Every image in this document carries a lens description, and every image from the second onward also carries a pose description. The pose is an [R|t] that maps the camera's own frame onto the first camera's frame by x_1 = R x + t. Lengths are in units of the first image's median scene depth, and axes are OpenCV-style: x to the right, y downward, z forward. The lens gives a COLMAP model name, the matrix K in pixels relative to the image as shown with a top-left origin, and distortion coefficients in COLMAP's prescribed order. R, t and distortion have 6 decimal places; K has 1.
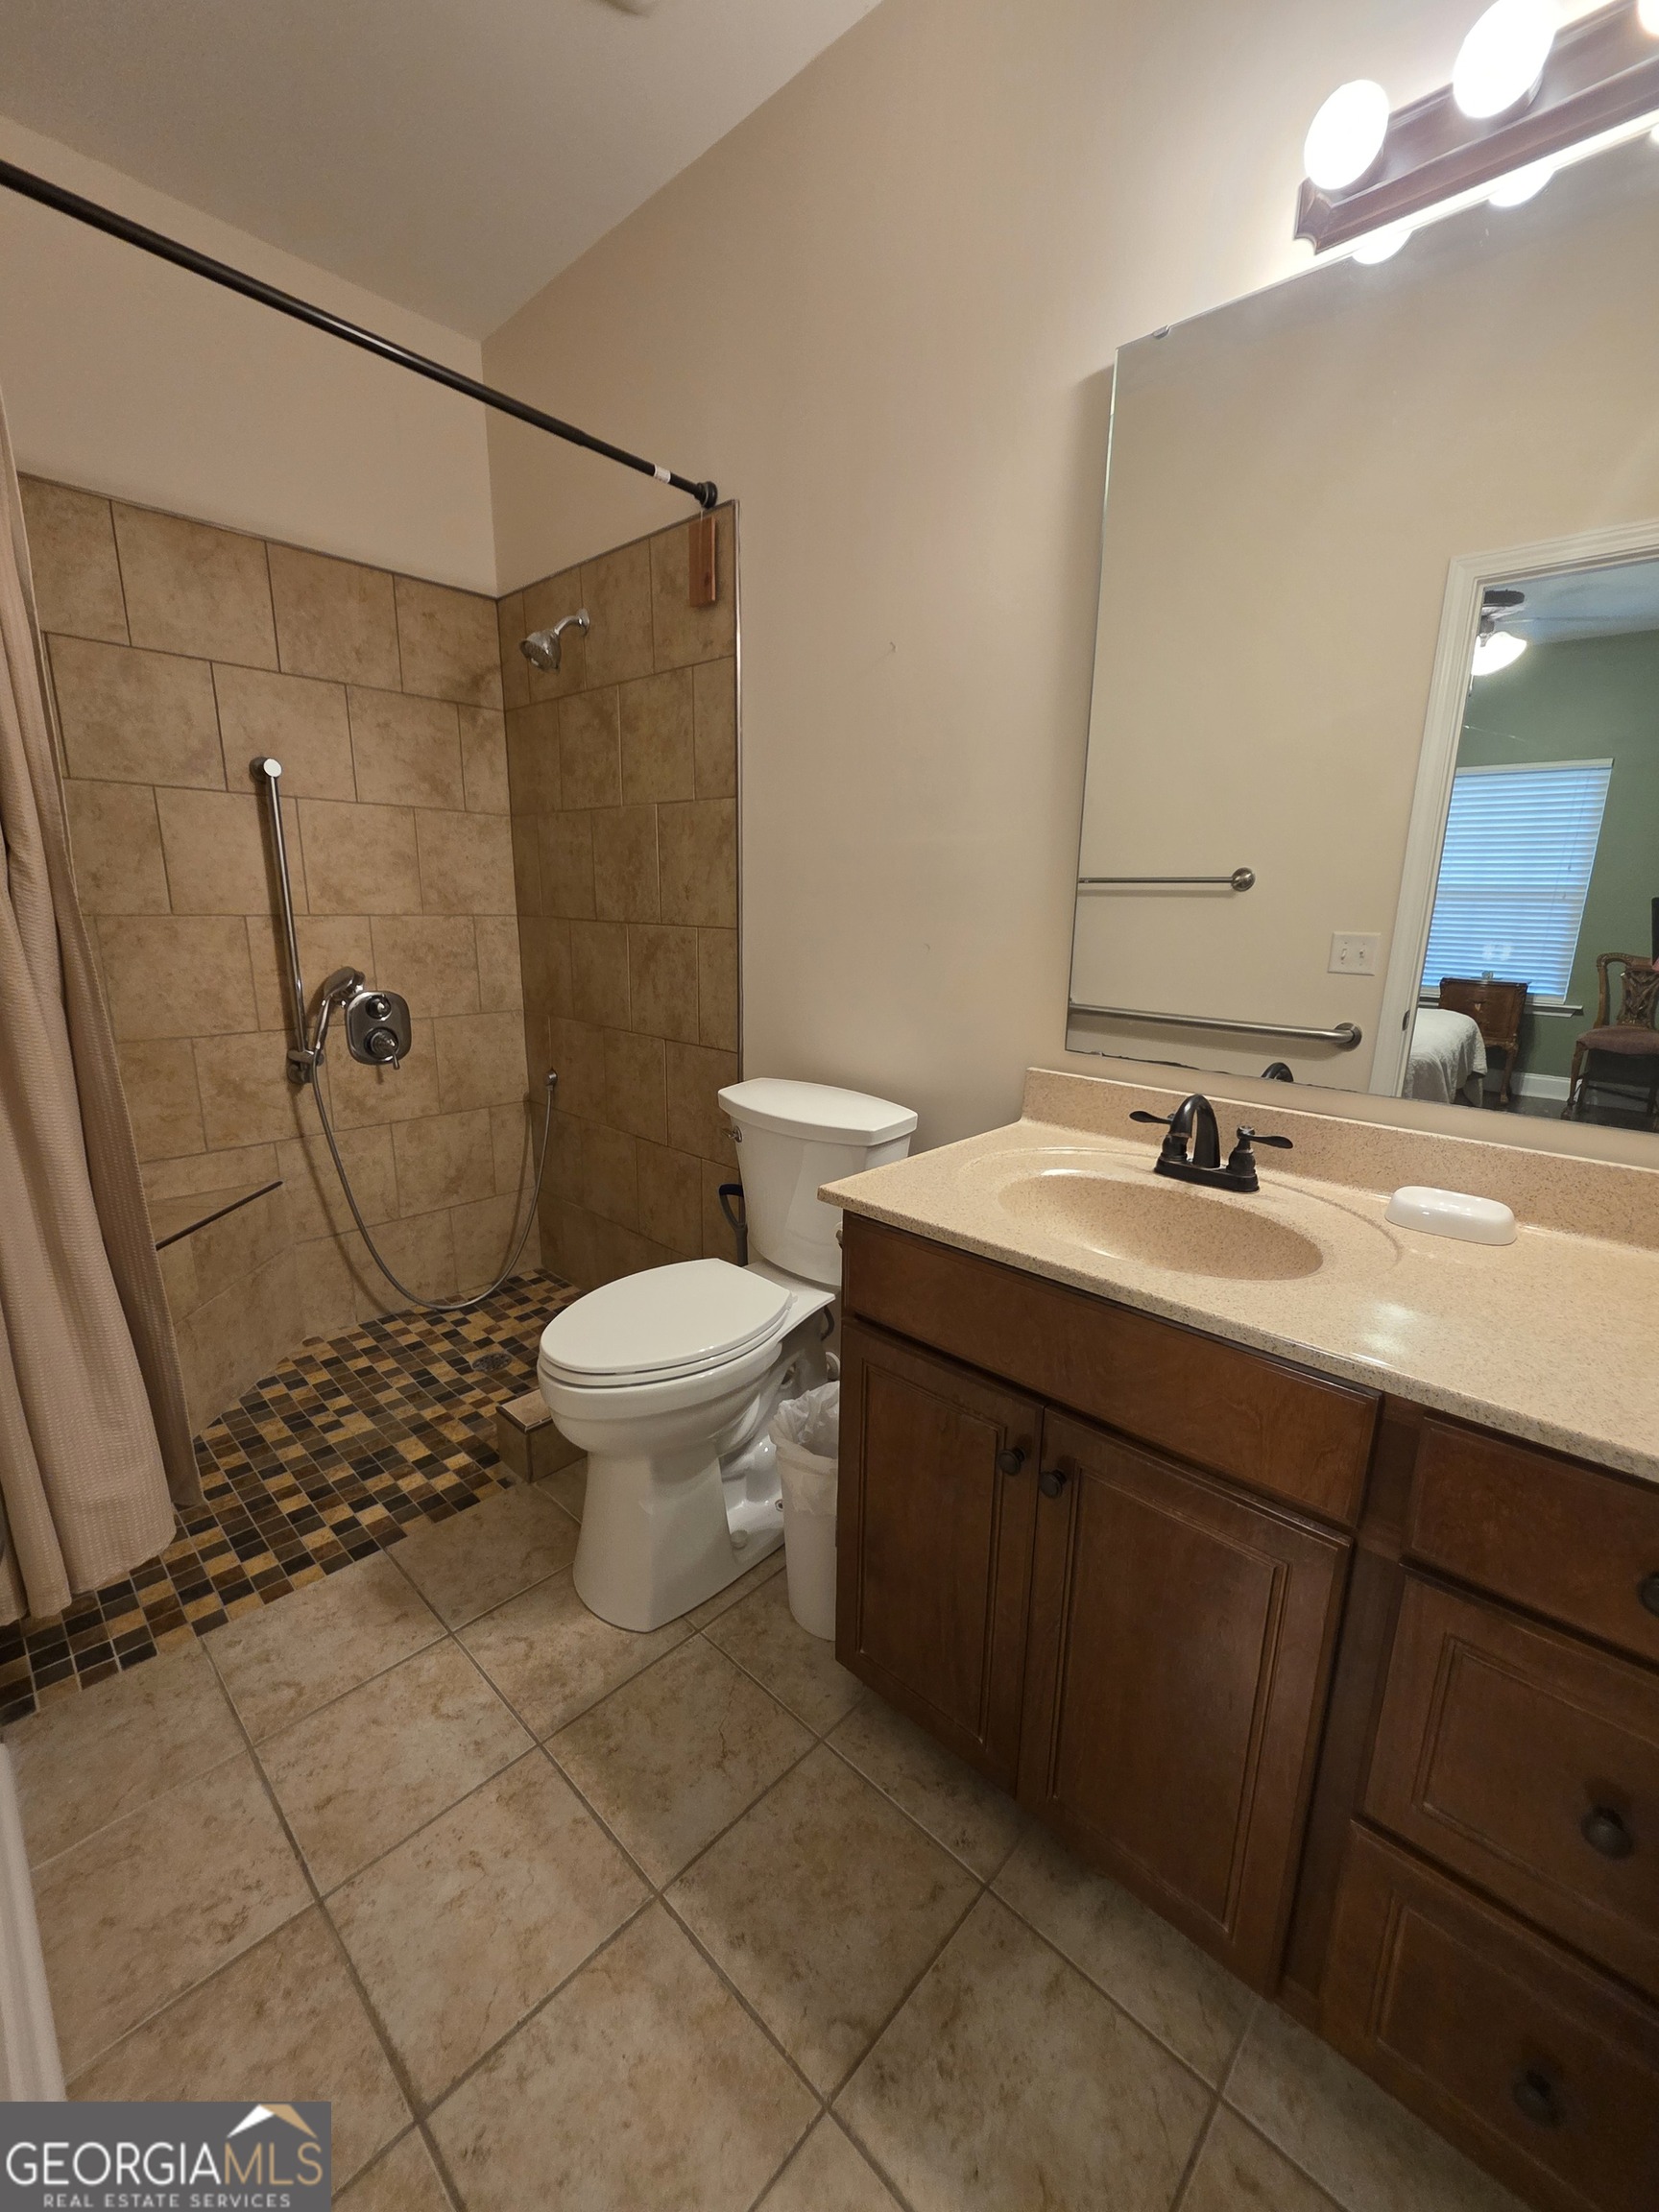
lens RADIAL K [[885.4, 0, 837.6], [0, 885.4, 1104.3], [0, 0, 1]] dist [0.000681, -0.000254]
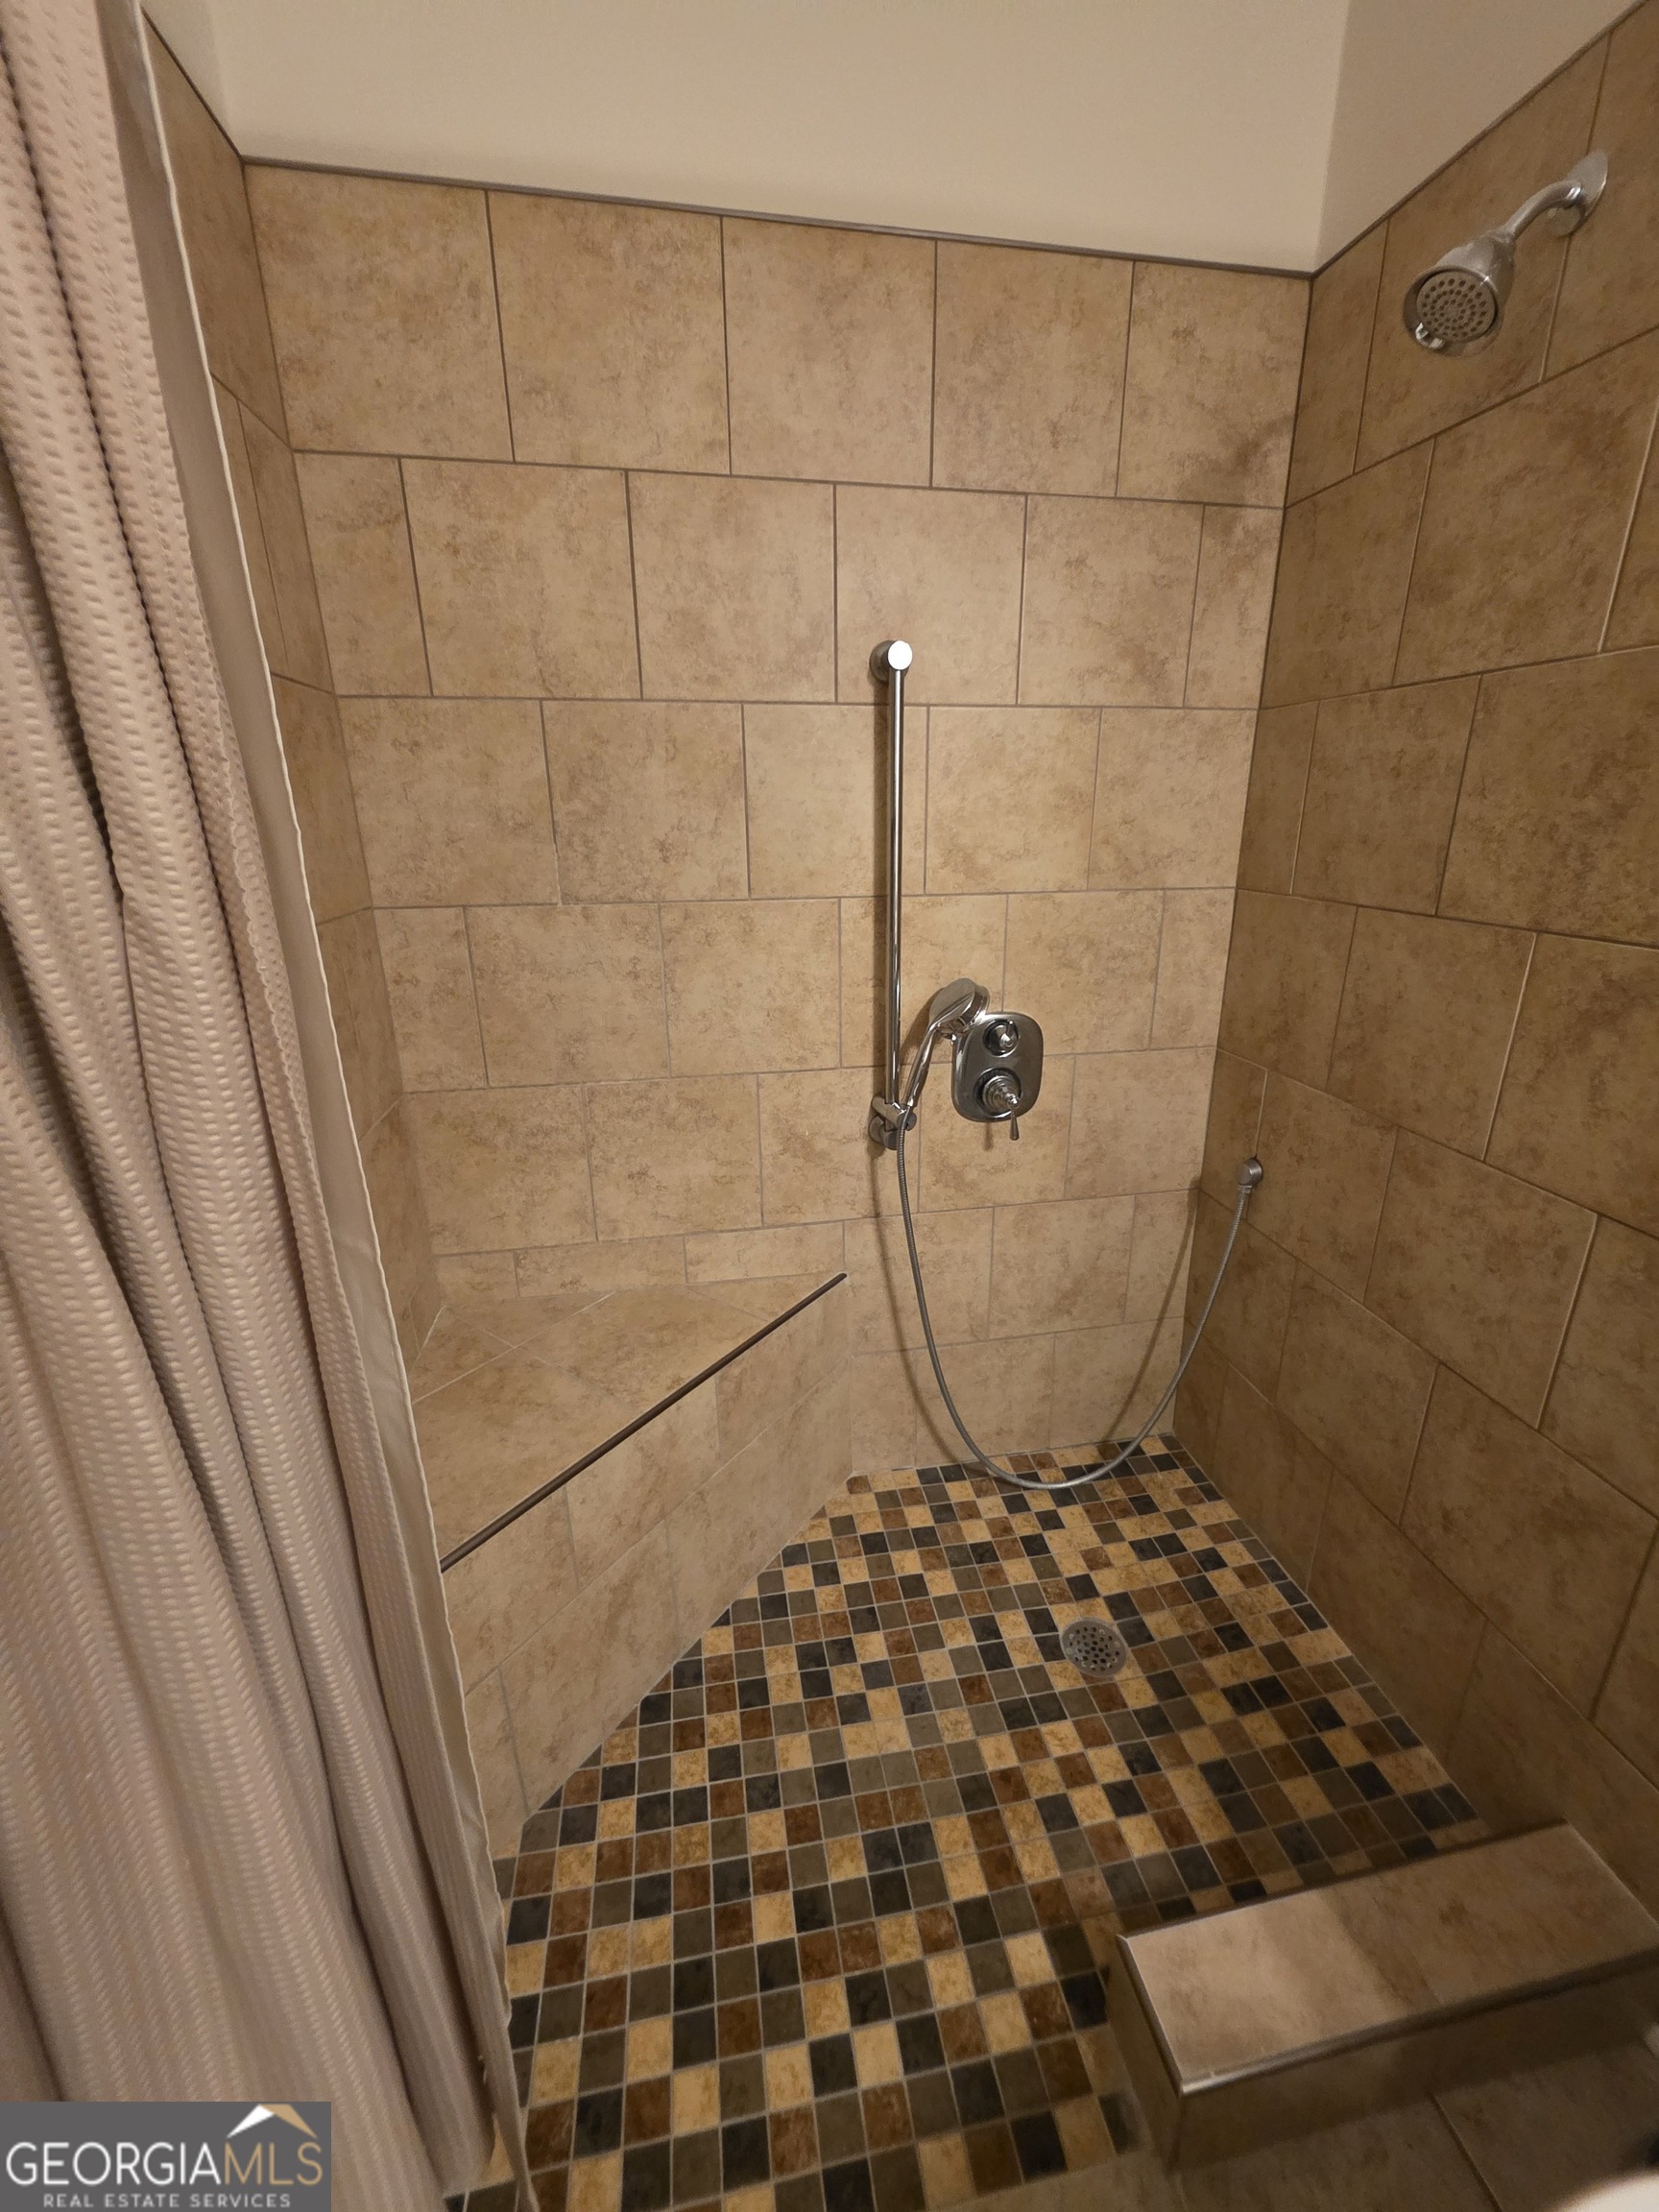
lens RADIAL K [[877.8, 0, 850.6], [0, 877.8, 1103.7], [0, 0, 1]] dist [0.002716, 0.000067]
pose [[0.808492, 0.163454, -0.565352, -0.249578], [-0.112182, 0.985845, 0.124599, -0.134546], [0.577716, -0.037316, 0.815385, 0.434185]]
